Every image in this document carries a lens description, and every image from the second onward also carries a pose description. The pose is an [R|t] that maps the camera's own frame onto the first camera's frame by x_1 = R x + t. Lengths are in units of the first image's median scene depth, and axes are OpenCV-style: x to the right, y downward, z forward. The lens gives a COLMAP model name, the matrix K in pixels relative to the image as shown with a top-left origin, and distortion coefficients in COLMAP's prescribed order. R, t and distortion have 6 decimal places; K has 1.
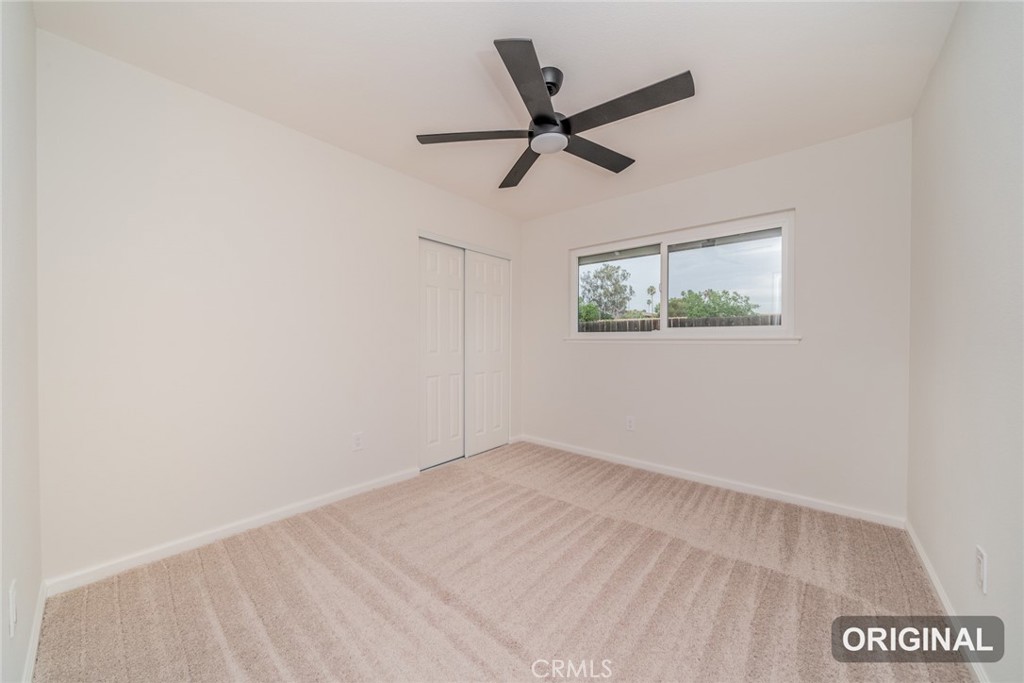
lens RADIAL K [[355.0, 0, 507.1], [0, 355.0, 337.4], [0, 0, 1]] dist [0.000109, -0.000017]
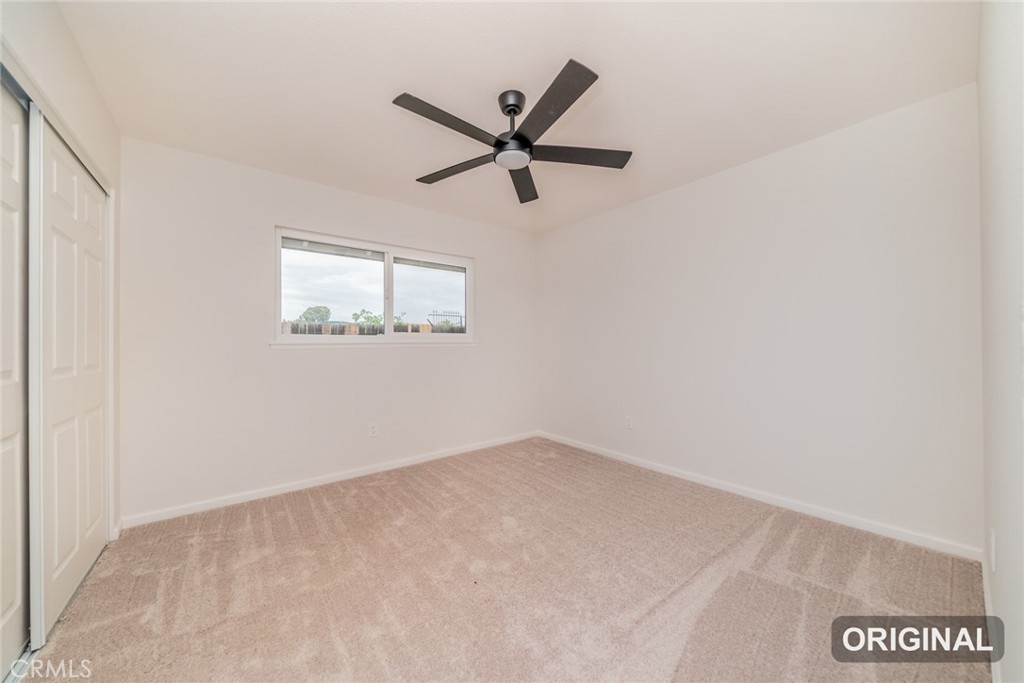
lens RADIAL K [[355.0, 0, 507.9], [0, 355.0, 343.7], [0, 0, 1]] dist [0.000109, -0.000017]
pose [[0.184738, -0.004553, 0.982777, -0.533817], [-0.001700, 0.999986, 0.004952, 0.000776], [-0.982786, -0.002585, 0.184728, 0.446265]]
